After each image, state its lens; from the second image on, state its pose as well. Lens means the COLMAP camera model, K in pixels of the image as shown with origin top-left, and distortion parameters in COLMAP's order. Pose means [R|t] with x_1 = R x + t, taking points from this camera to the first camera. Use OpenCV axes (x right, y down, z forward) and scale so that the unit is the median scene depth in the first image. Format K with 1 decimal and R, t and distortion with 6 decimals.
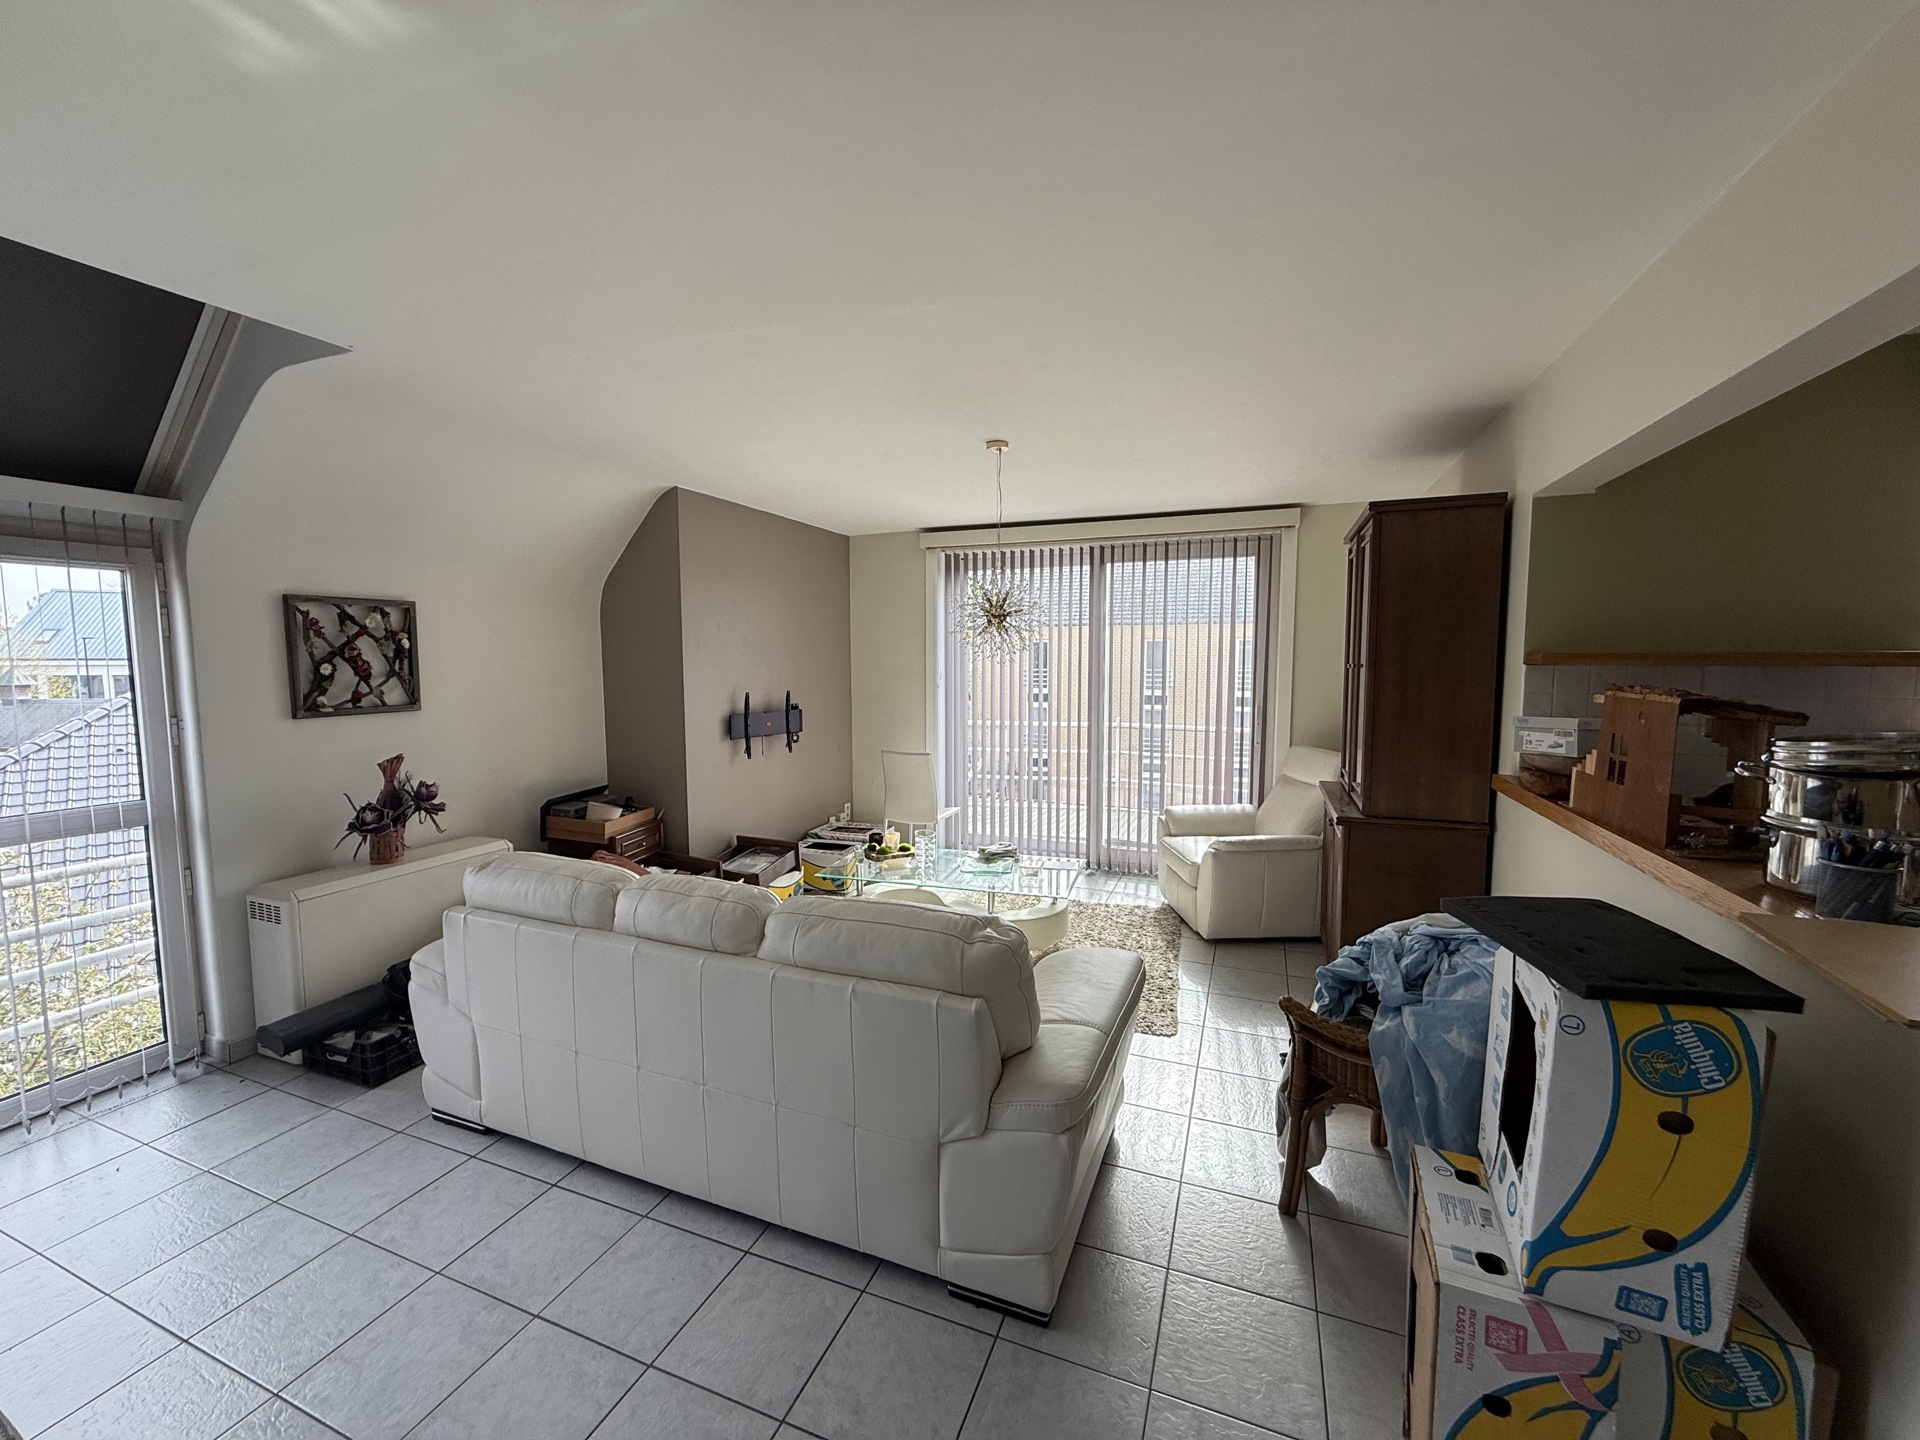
lens RADIAL K [[761.7, 0, 952.2], [0, 761.7, 718.7], [0, 0, 1]] dist [0.000715, -0.000323]
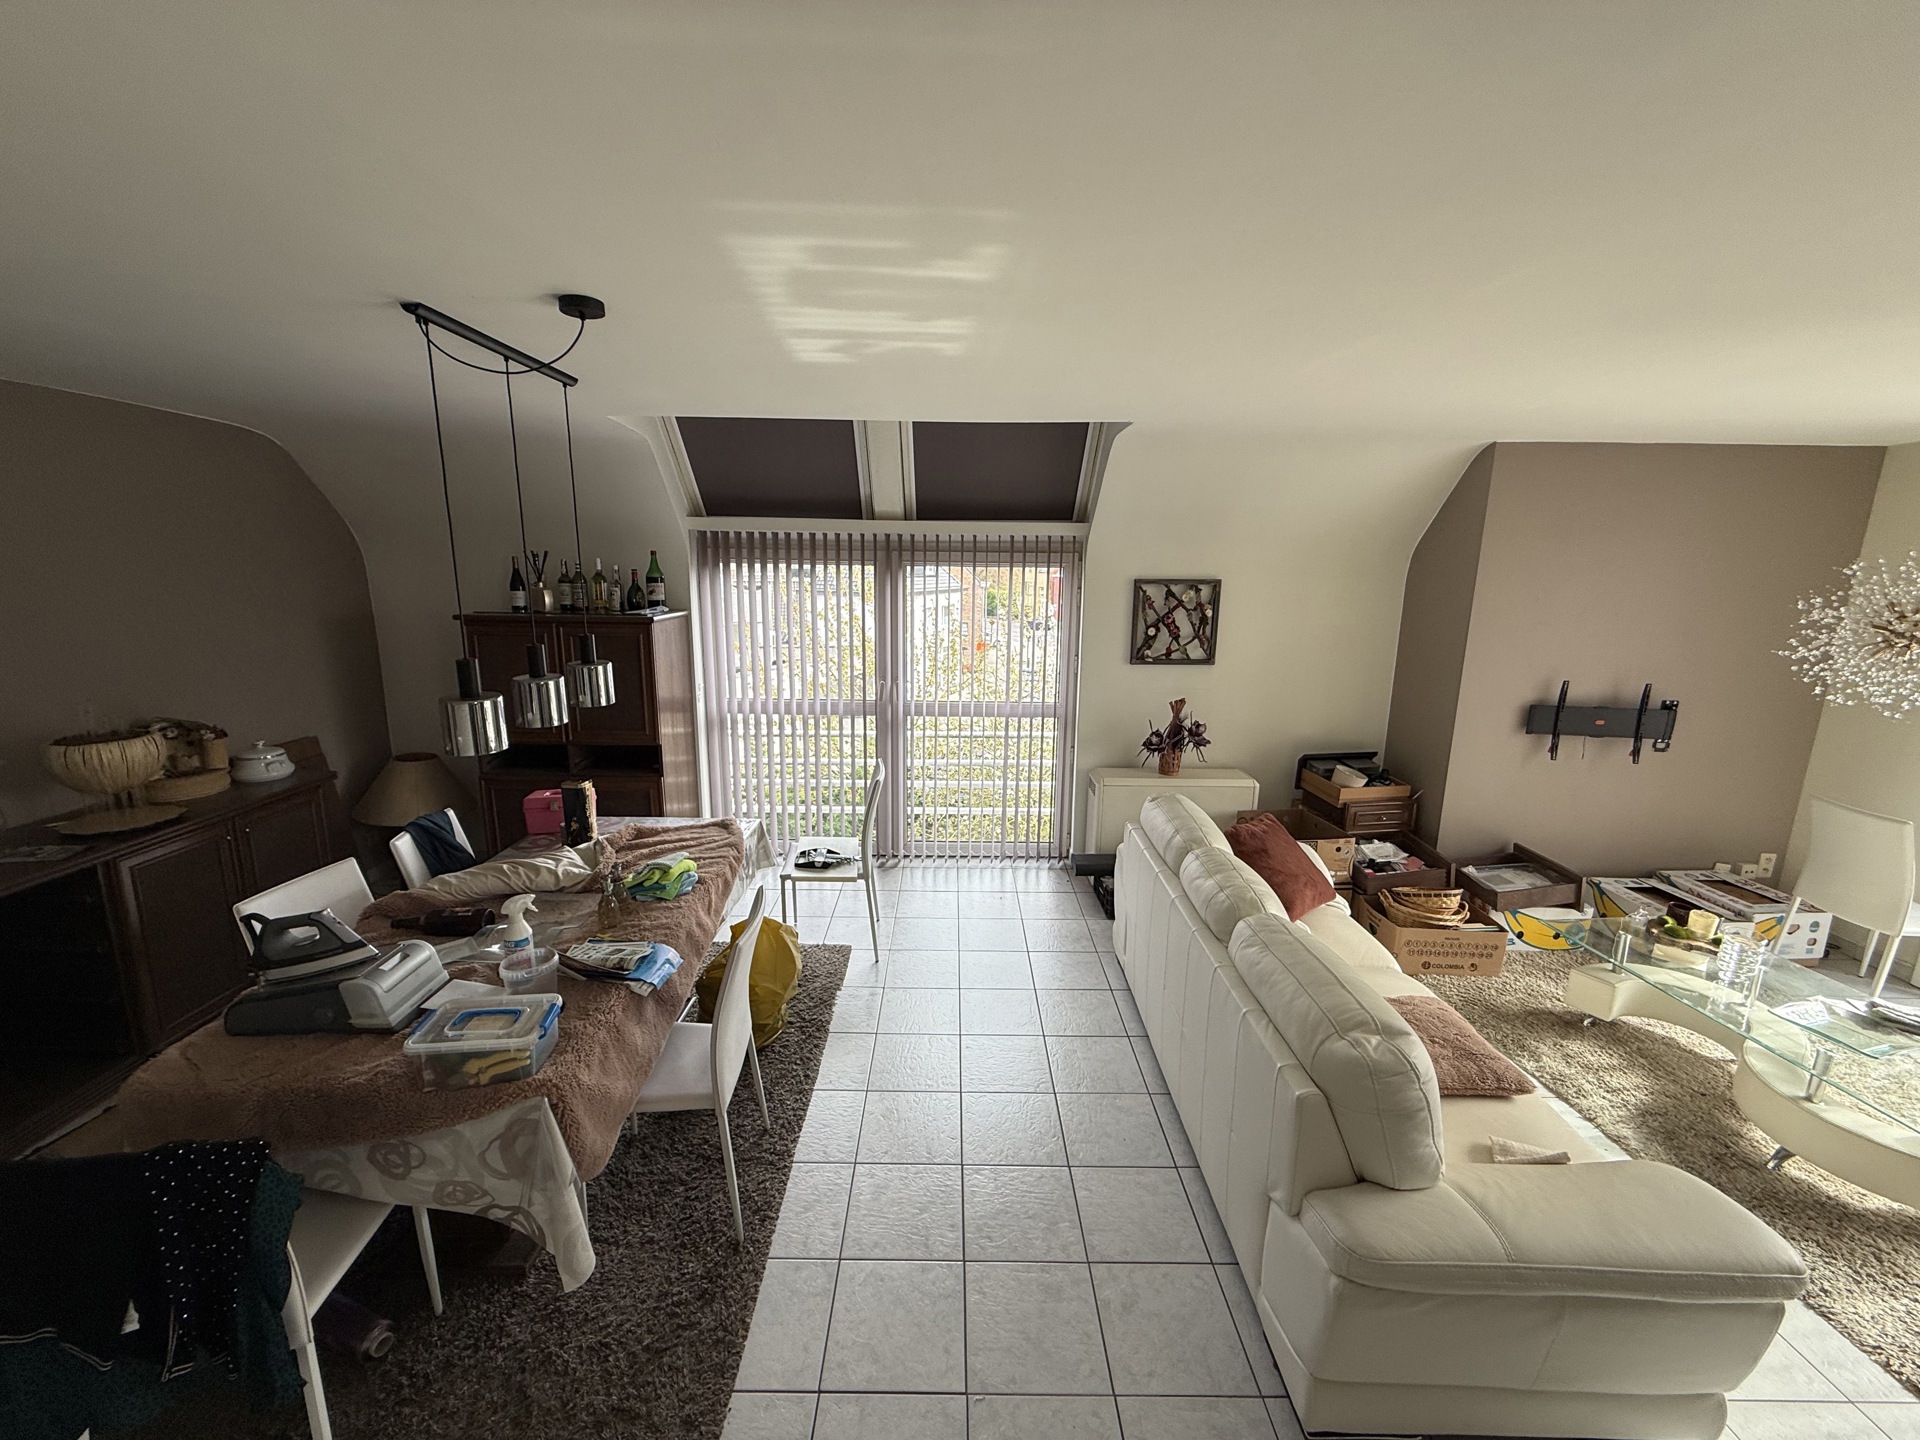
lens RADIAL K [[761.7, 0, 952.2], [0, 761.7, 718.7], [0, 0, 1]] dist [0.000715, -0.000323]
pose [[0.371604, 0.194517, -0.907785, 0.343008], [-0.086933, 0.980799, 0.174576, -0.115385], [0.924312, 0.014043, 0.381378, 0.111146]]
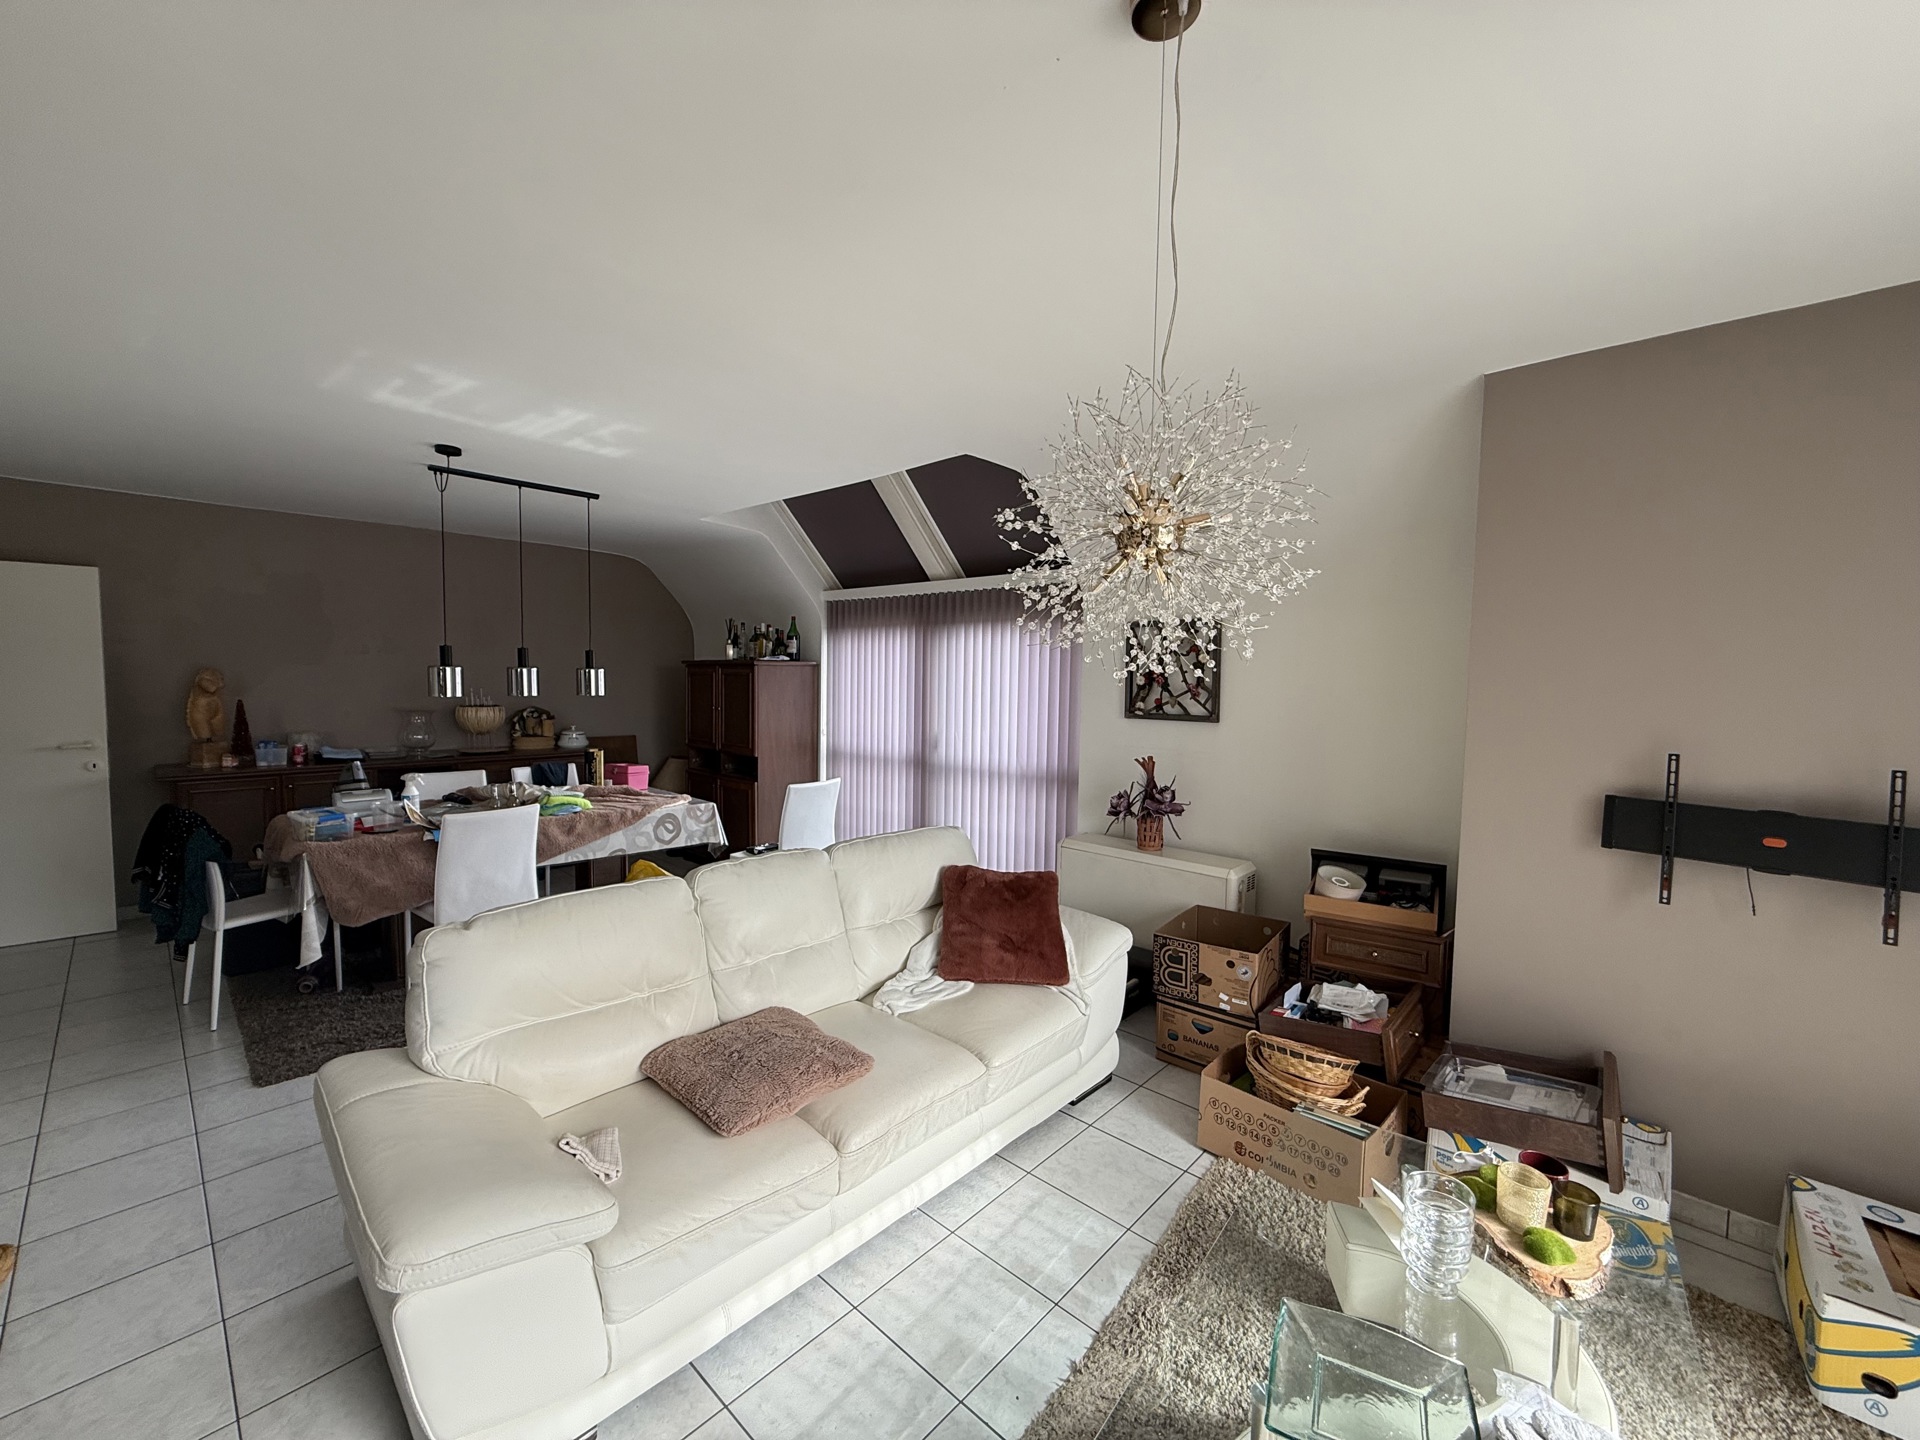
lens RADIAL K [[761.7, 0, 952.2], [0, 761.7, 718.7], [0, 0, 1]] dist [0.000715, -0.000323]
pose [[-0.359529, 0.047759, -0.931911, 0.422480], [-0.091721, 0.992045, 0.086226, -0.078016], [0.928615, 0.116477, -0.352288, 1.102417]]
